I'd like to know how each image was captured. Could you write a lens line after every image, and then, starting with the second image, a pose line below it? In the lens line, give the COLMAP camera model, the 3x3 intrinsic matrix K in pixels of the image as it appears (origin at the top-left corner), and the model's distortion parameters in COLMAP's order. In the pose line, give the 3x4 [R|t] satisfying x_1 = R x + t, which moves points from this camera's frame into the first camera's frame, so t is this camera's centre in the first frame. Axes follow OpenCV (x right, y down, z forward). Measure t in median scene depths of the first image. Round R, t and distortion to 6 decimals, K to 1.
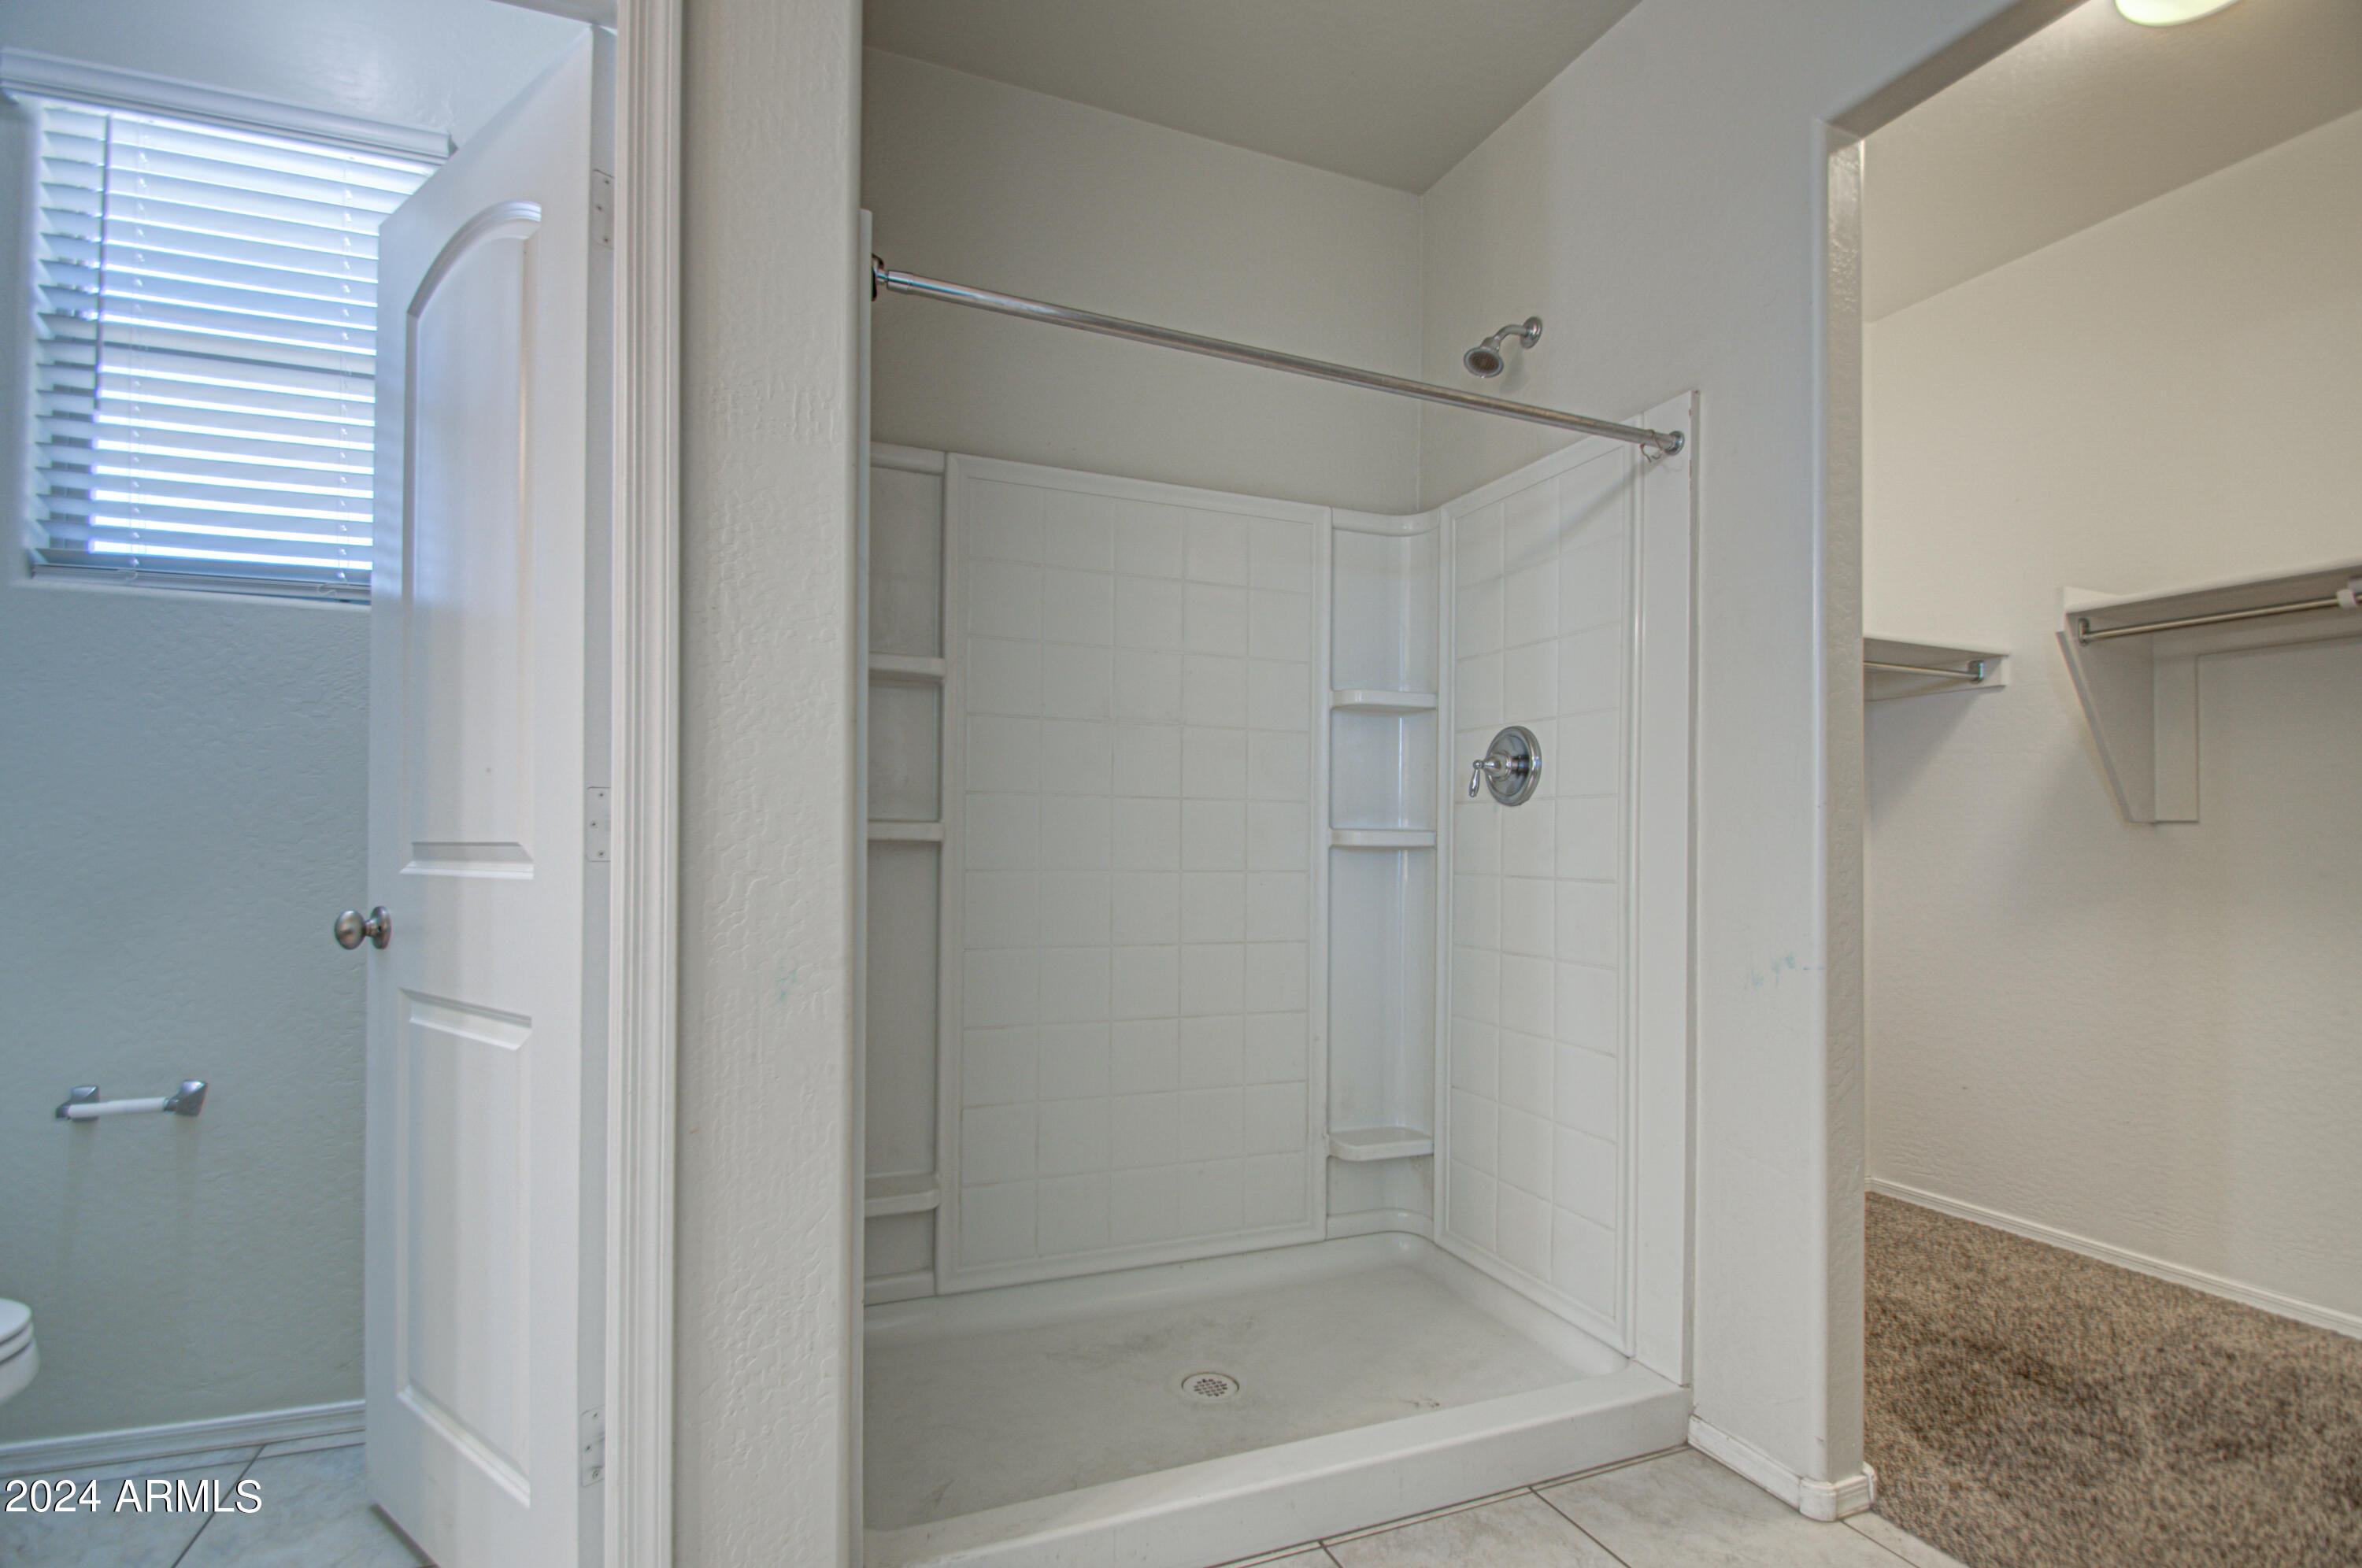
lens RADIAL K [[1071.8, 0, 1148.7], [0, 1071.8, 834.9], [0, 0, 1]] dist [0.012750, -0.015892]
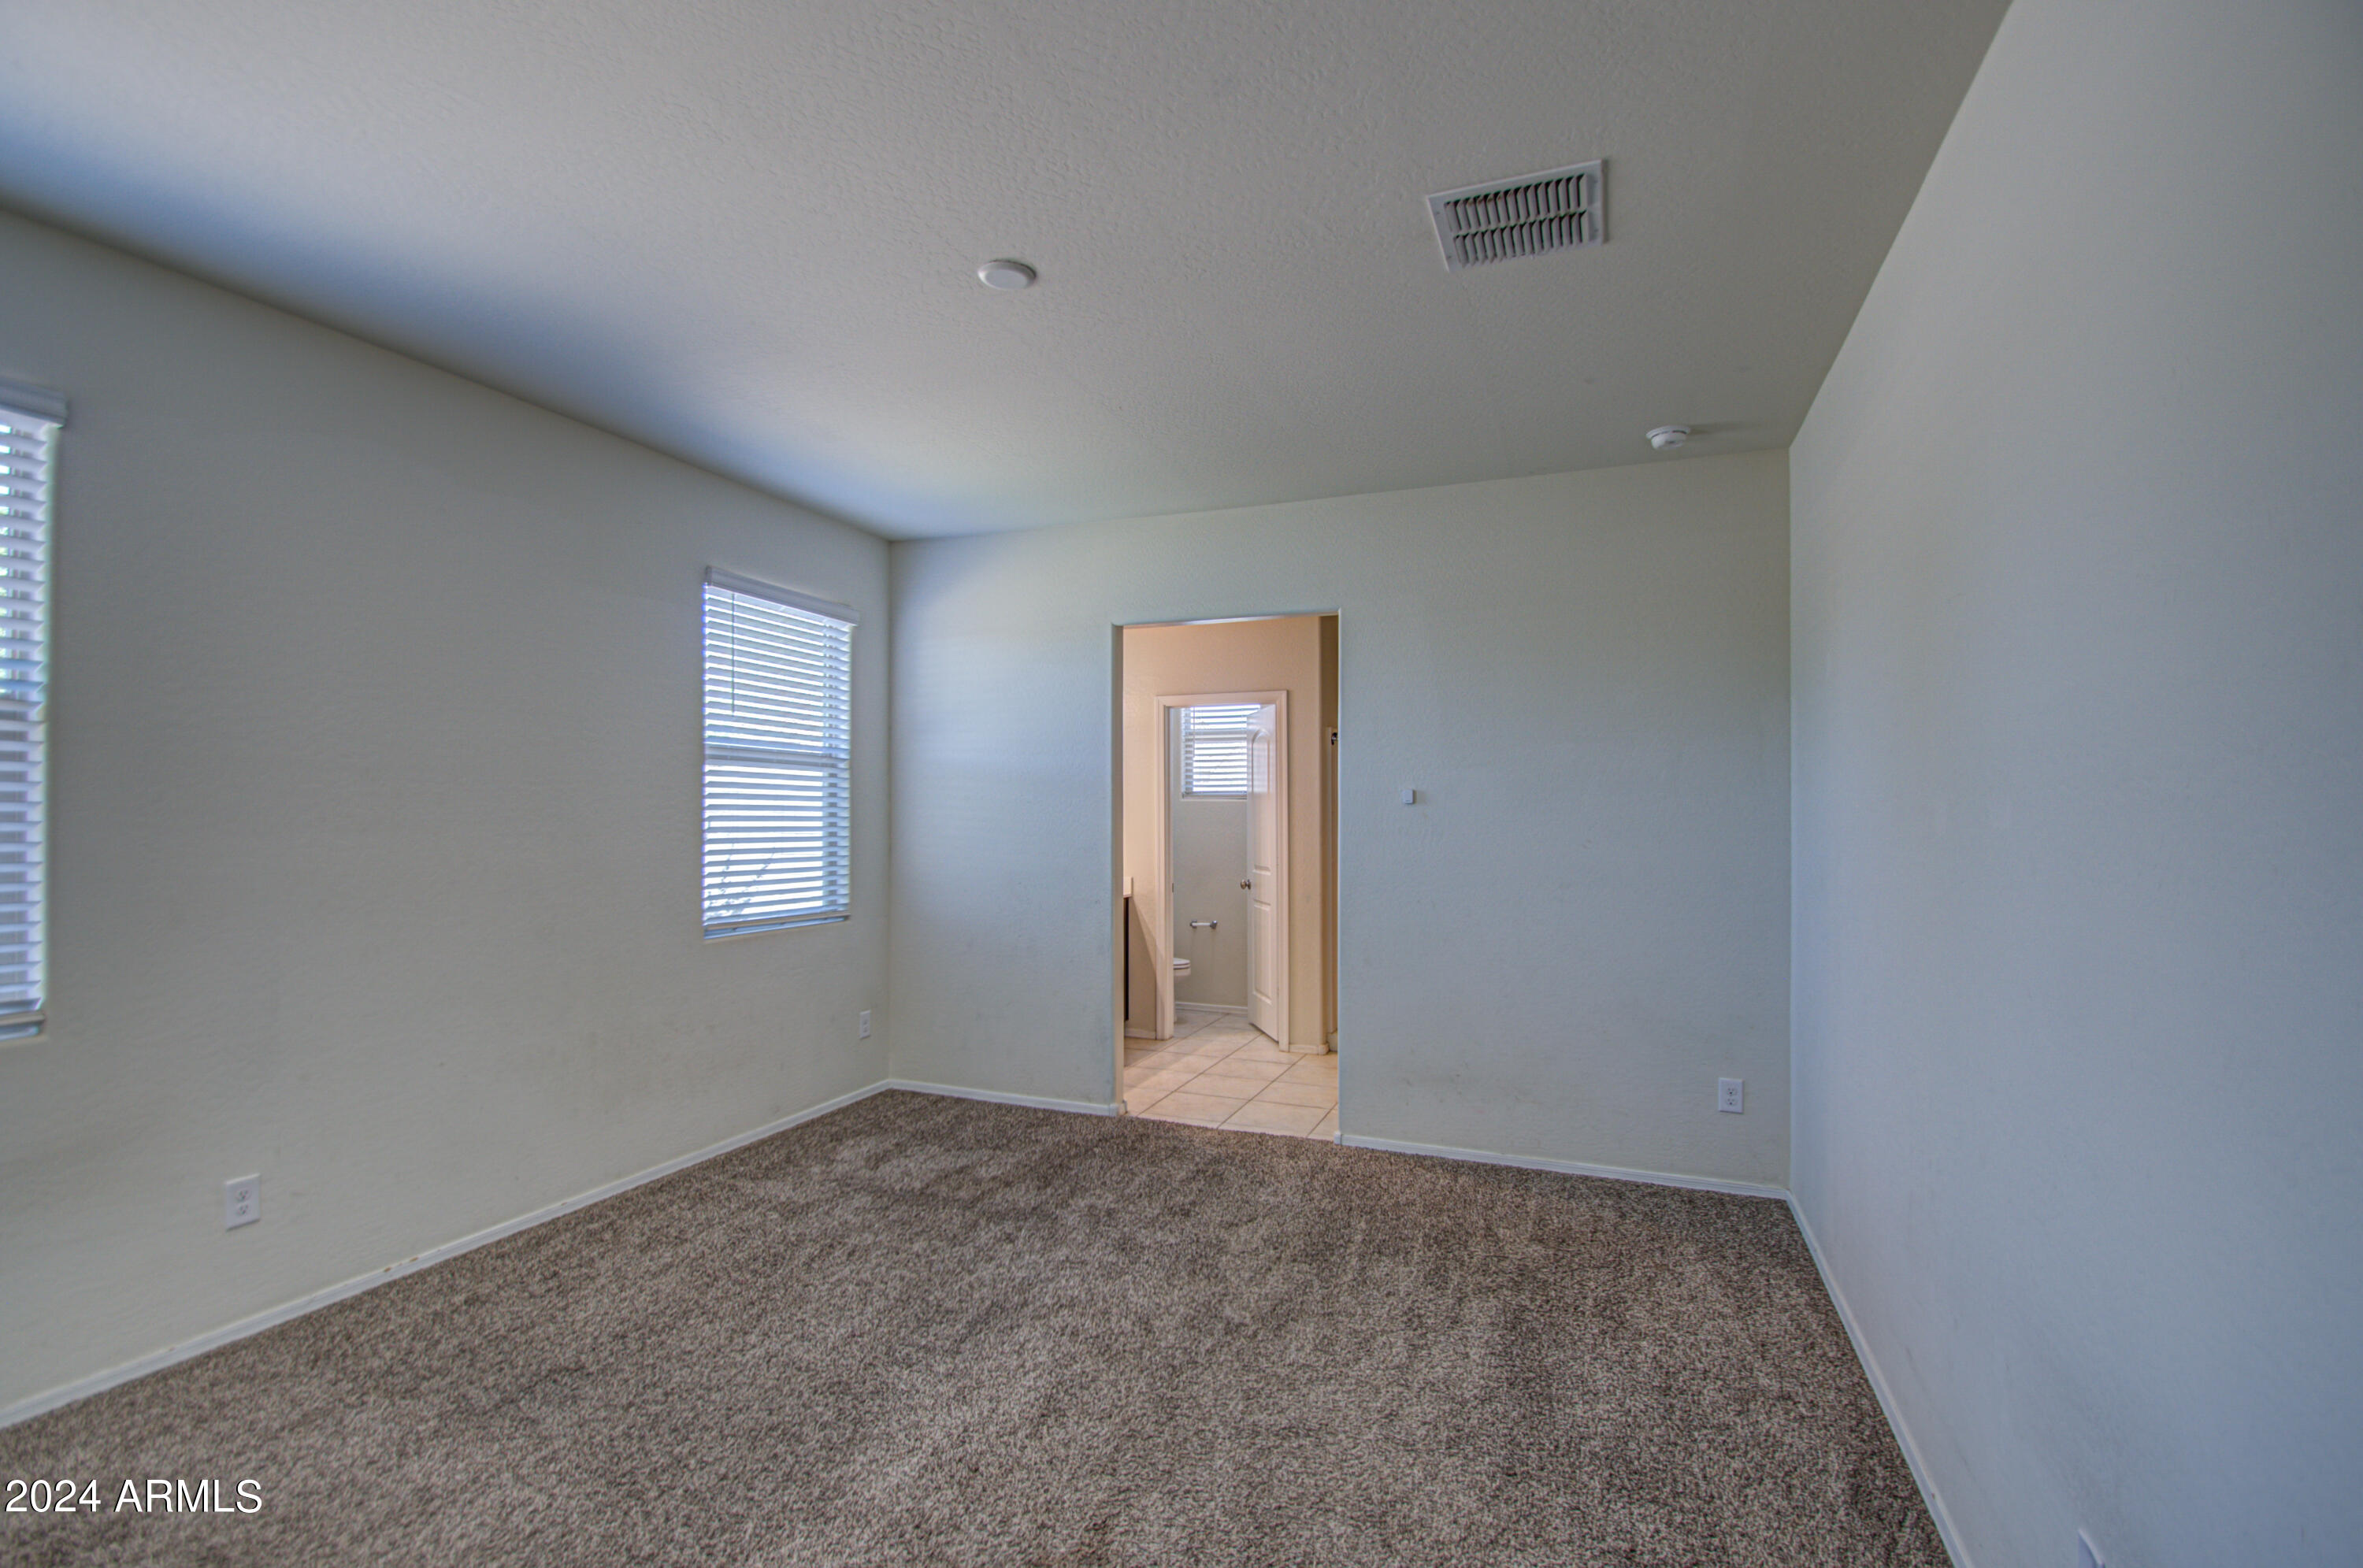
lens RADIAL K [[1056.9, 0, 1140.8], [0, 1056.9, 838.9], [0, 0, 1]] dist [-0.002302, -0.000500]
pose [[0.716104, 0.006609, -0.697962, 1.764270], [0.013002, 0.999655, 0.022806, -0.180840], [0.697873, -0.025407, 0.715771, -2.130412]]
